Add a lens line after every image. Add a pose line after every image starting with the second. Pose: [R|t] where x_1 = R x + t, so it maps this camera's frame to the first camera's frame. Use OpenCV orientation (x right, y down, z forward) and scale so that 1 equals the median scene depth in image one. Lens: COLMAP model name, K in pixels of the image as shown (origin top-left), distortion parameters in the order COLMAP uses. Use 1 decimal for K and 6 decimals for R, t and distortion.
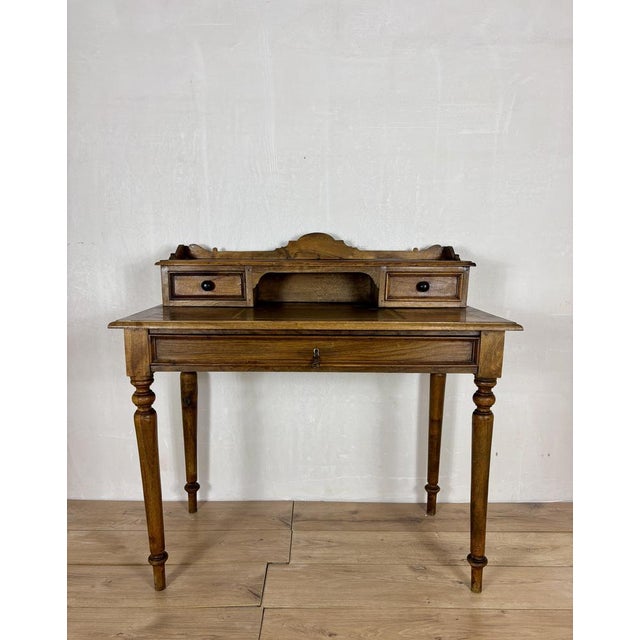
lens RADIAL K [[491.5, 0, 320.5], [0, 491.5, 342.0], [0, 0, 1]] dist [0.023928, -0.018112]
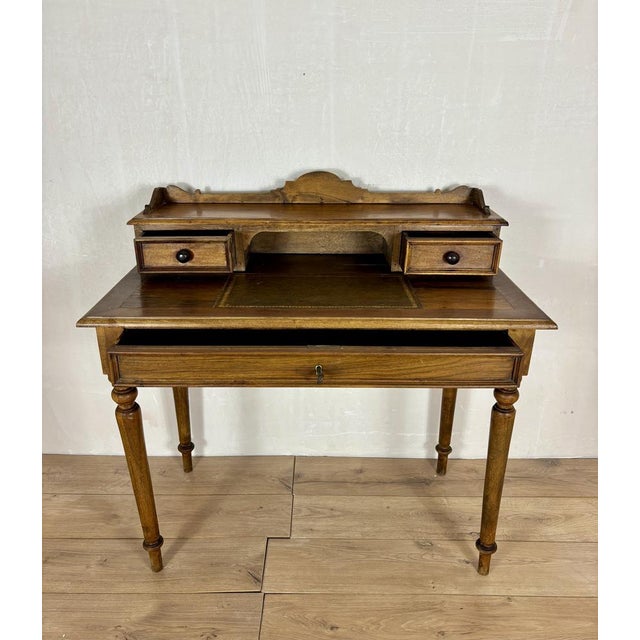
lens RADIAL K [[543.1, 0, 323.9], [0, 543.1, 322.7], [0, 0, 1]] dist [0.007034, 0.008000]
pose [[0.999990, 0.002506, -0.003614, 0.004492], [-0.001661, 0.976115, 0.217248, -0.174870], [0.004072, -0.217239, 0.976110, 0.052434]]
